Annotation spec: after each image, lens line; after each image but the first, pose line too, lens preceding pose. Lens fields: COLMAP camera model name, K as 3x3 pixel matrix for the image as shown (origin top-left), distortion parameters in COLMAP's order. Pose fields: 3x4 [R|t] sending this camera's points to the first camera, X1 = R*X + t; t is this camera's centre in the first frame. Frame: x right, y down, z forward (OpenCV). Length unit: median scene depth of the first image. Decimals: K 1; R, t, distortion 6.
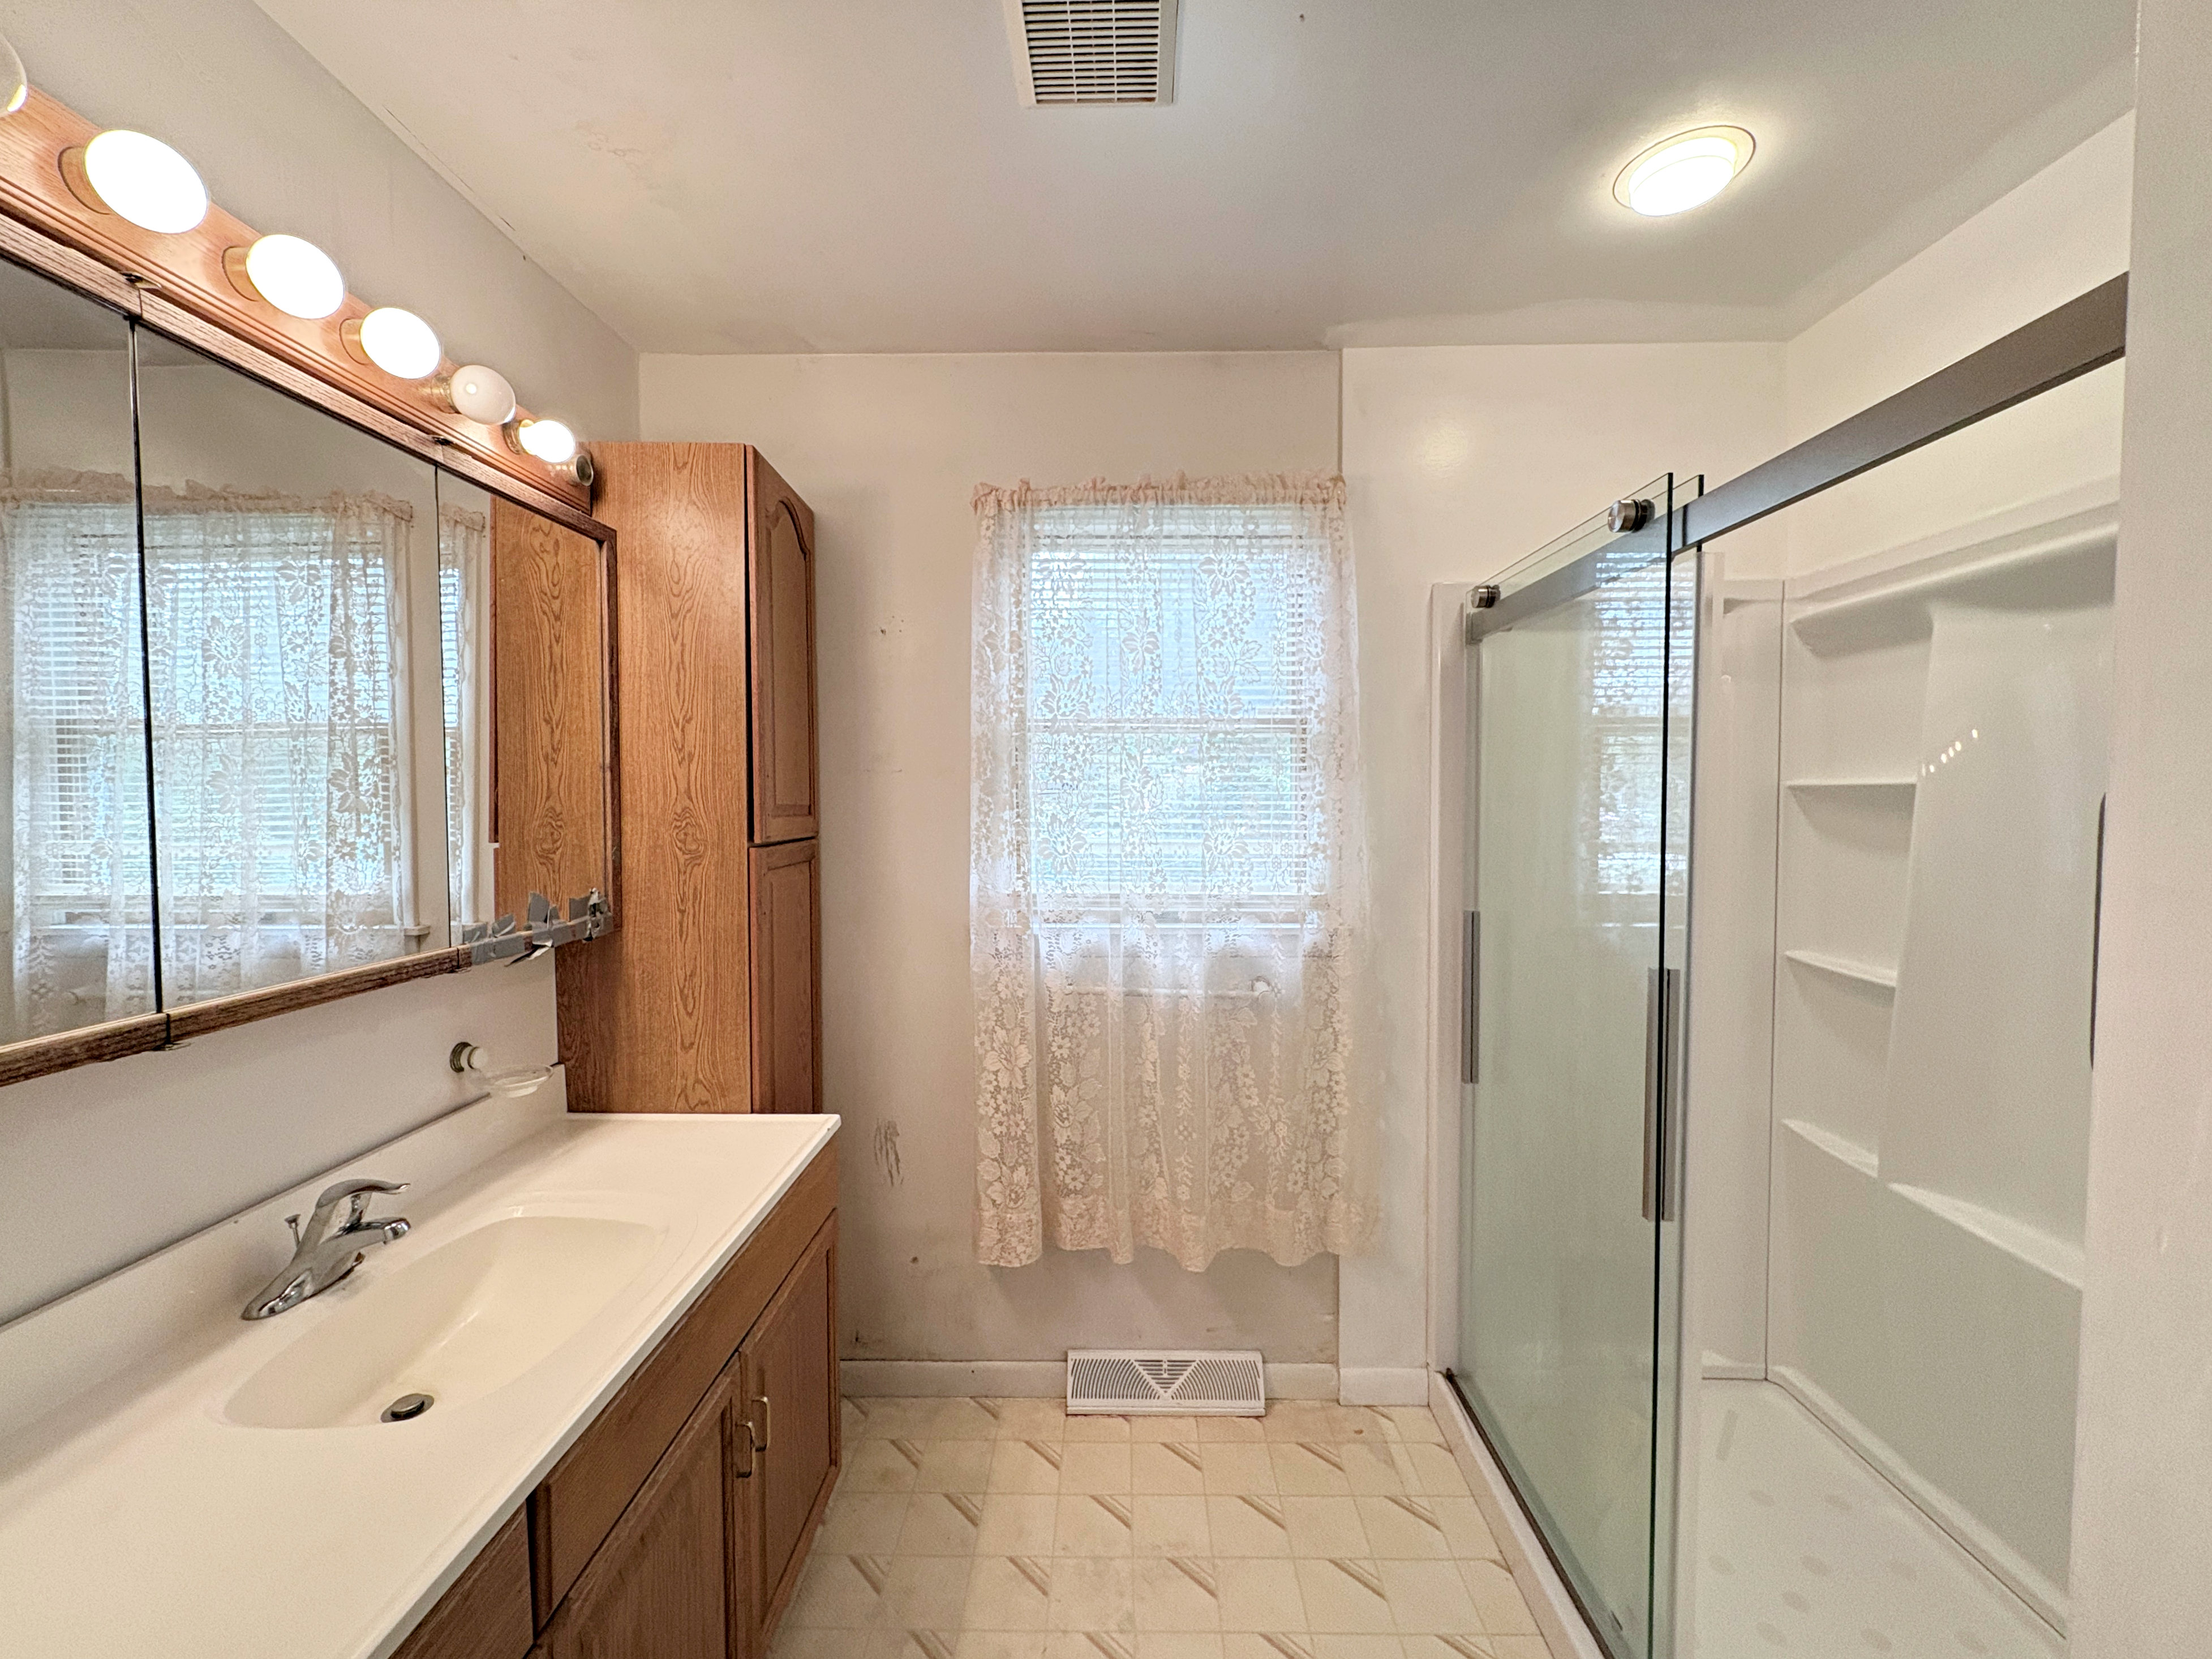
lens RADIAL K [[911.2, 0, 1100.5], [0, 911.2, 830.0], [0, 0, 1]] dist [0.000291, 0.000422]
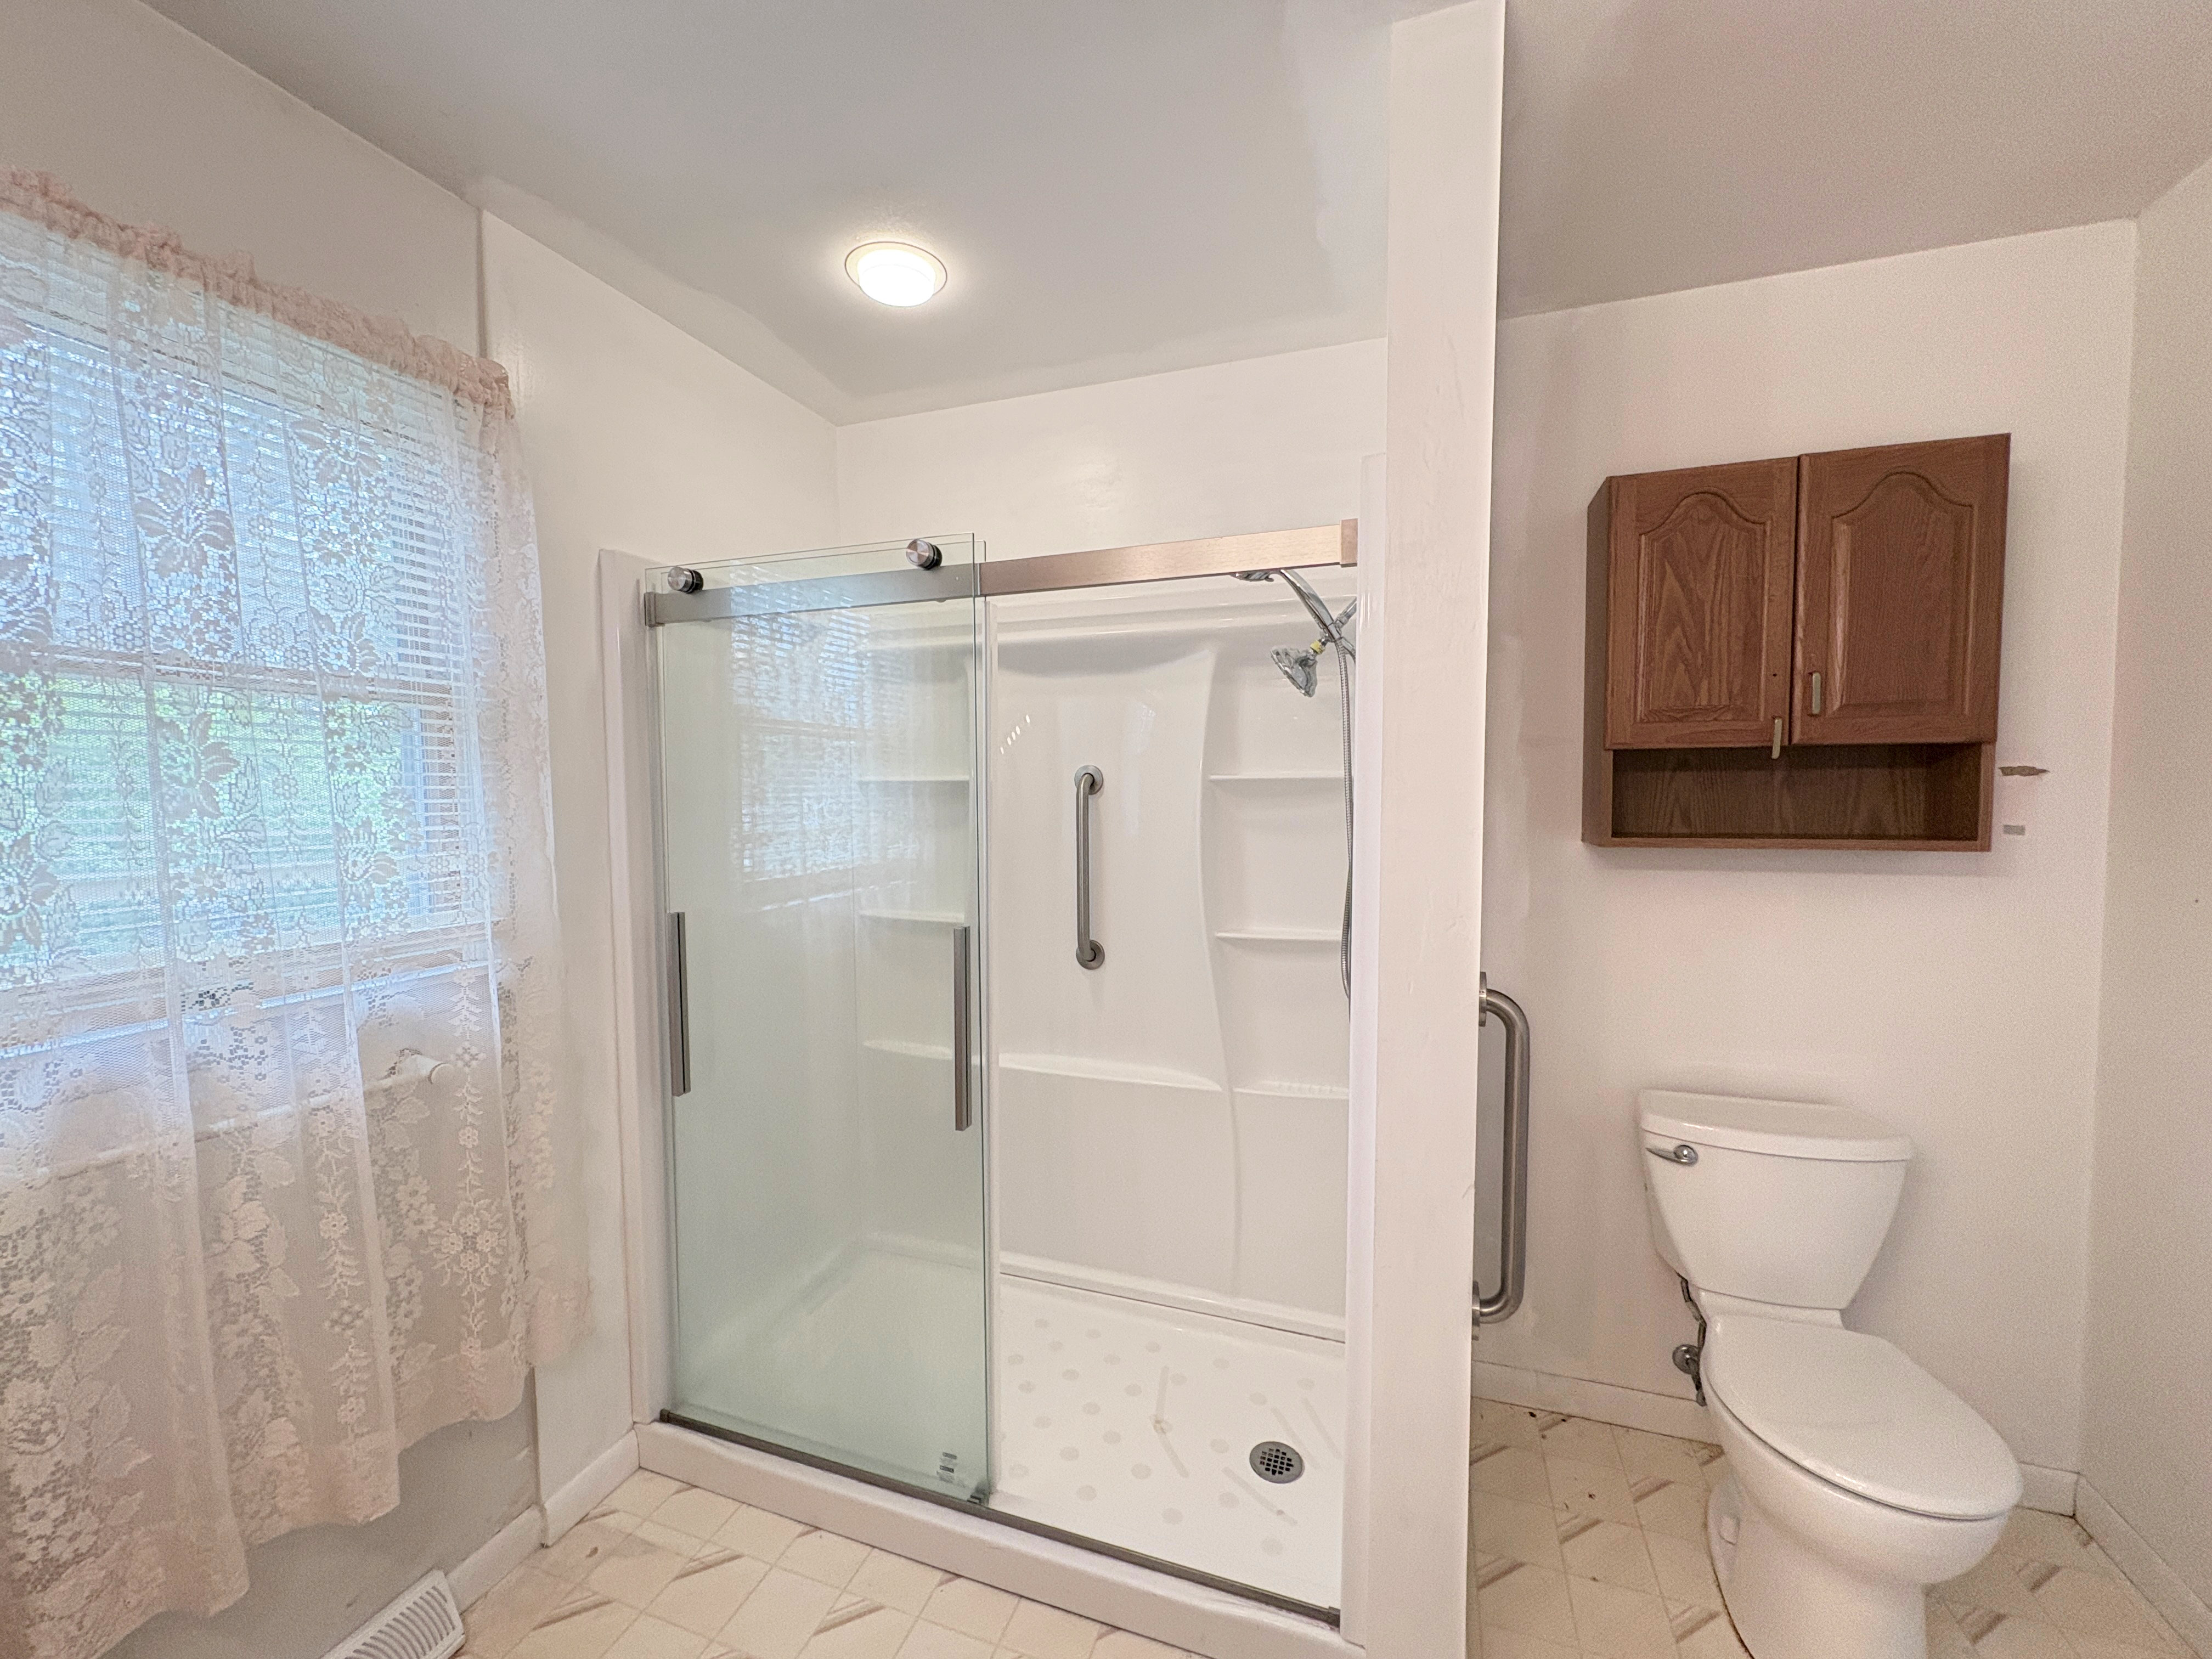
lens RADIAL K [[883.2, 0, 1106.0], [0, 883.2, 829.5], [0, 0, 1]] dist [-0.000274, 0.000125]
pose [[0.310586, -0.045745, 0.949444, -0.306798], [0.037650, 0.998650, 0.035799, -0.012411], [-0.949799, 0.024627, 0.311889, 0.283127]]
